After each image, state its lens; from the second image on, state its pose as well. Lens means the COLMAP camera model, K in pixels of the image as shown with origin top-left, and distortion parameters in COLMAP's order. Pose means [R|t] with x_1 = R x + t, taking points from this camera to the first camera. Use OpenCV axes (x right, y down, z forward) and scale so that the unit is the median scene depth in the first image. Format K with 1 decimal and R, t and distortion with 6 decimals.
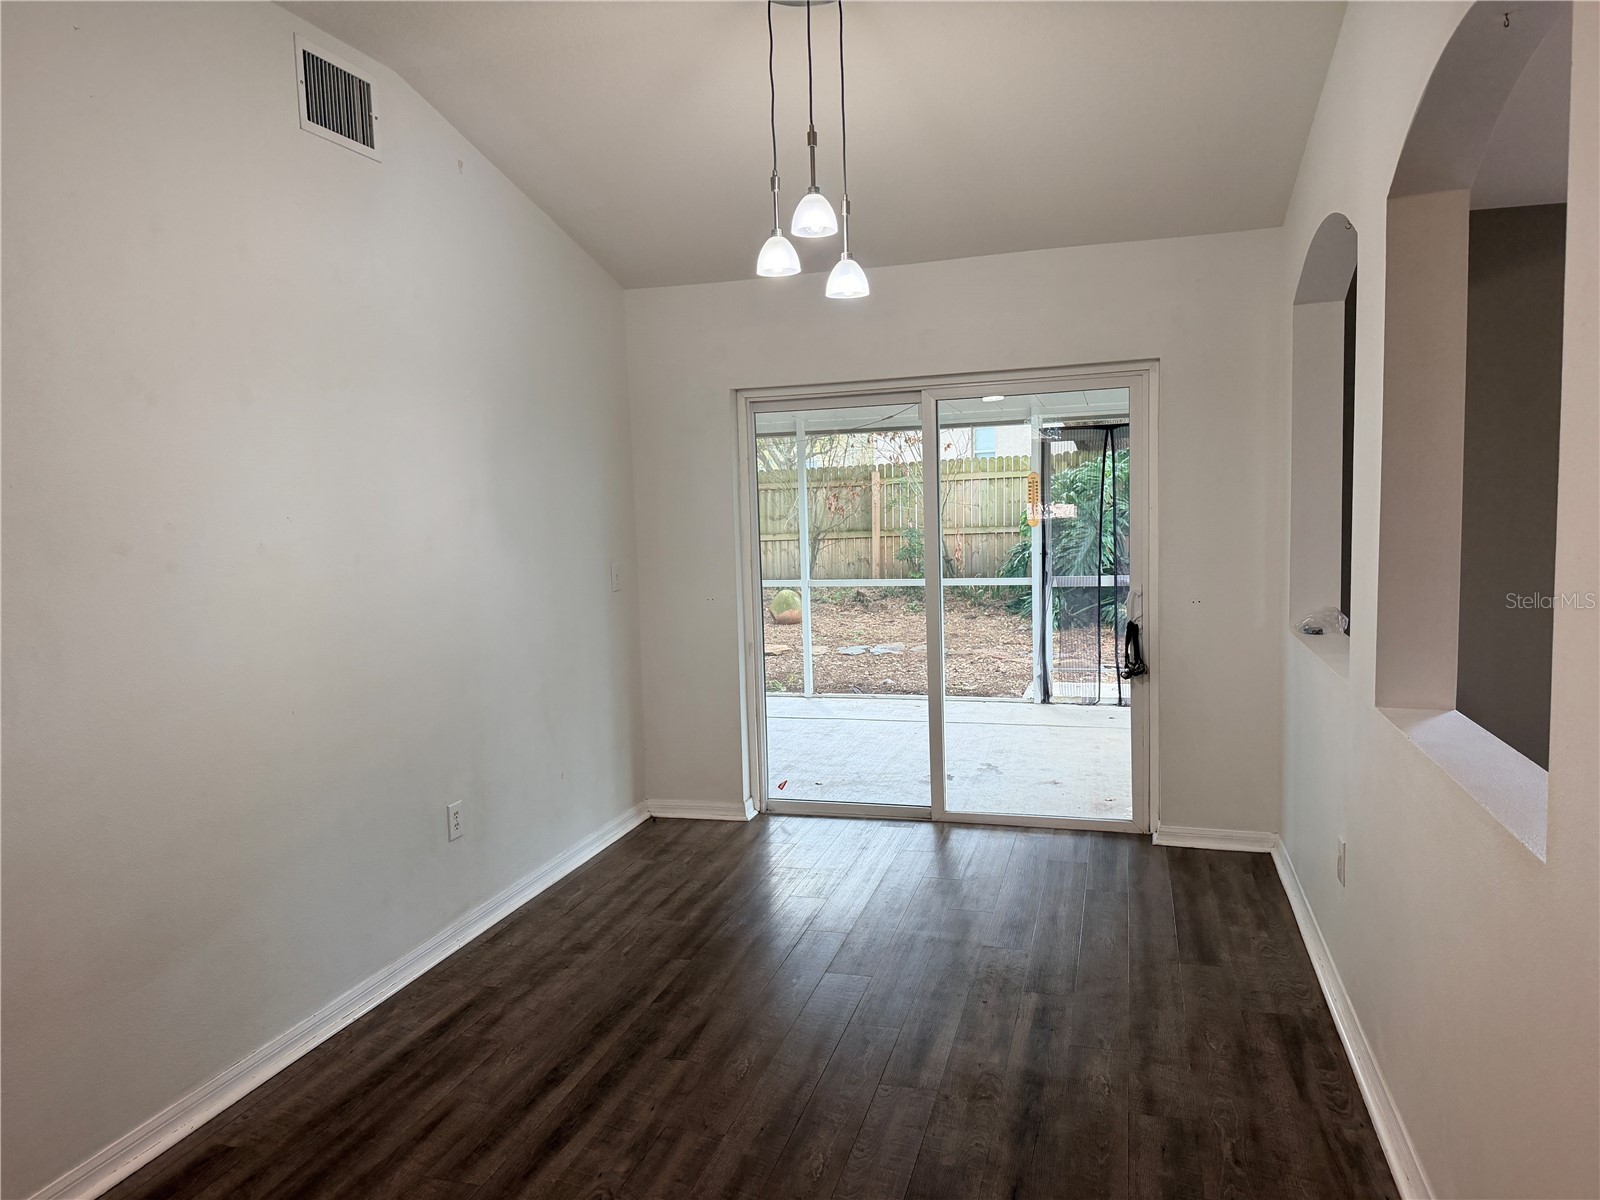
lens RADIAL K [[1118.5, 0, 802.8], [0, 1118.5, 607.8], [0, 0, 1]] dist [0.032568, -0.042452]
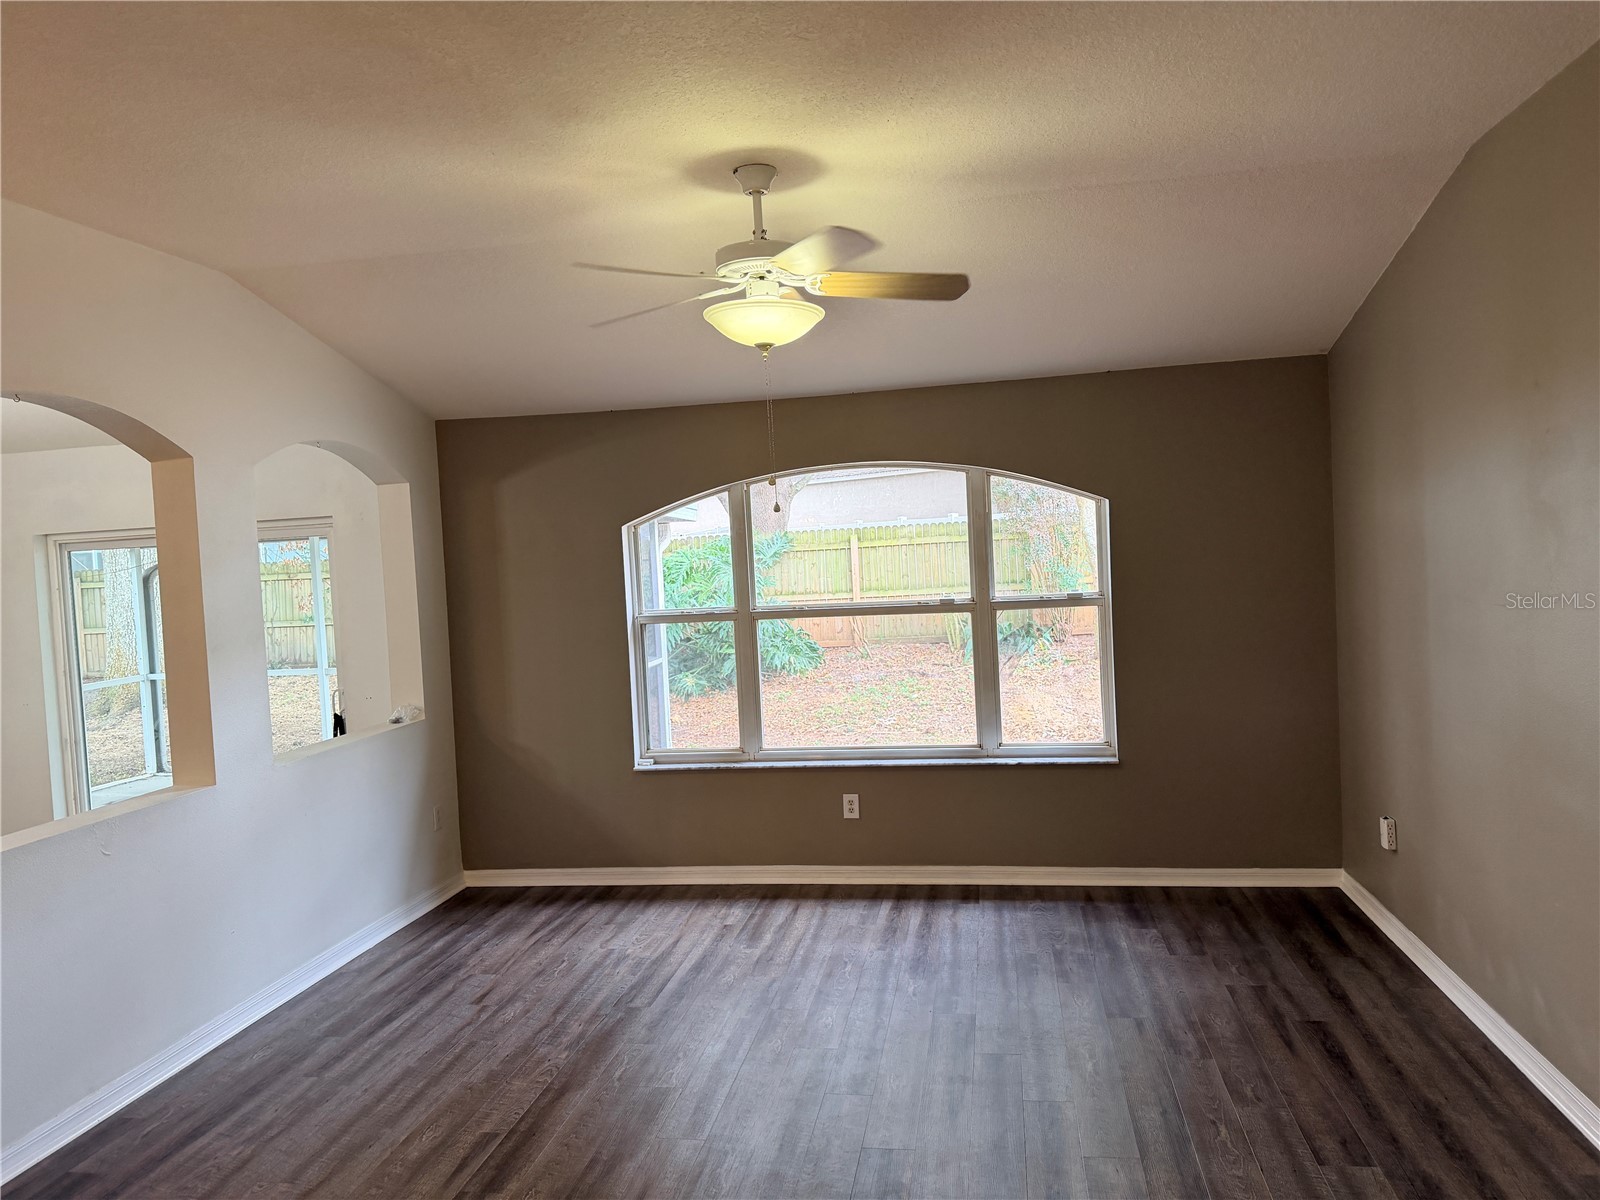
lens RADIAL K [[1115.2, 0, 807.4], [0, 1115.2, 598.0], [0, 0, 1]] dist [0.071327, -0.110783]
pose [[0.992956, -0.022393, 0.116346, 0.379440], [0.029156, 0.997962, -0.056757, -0.017171], [-0.114837, 0.059749, 0.991586, -0.203318]]
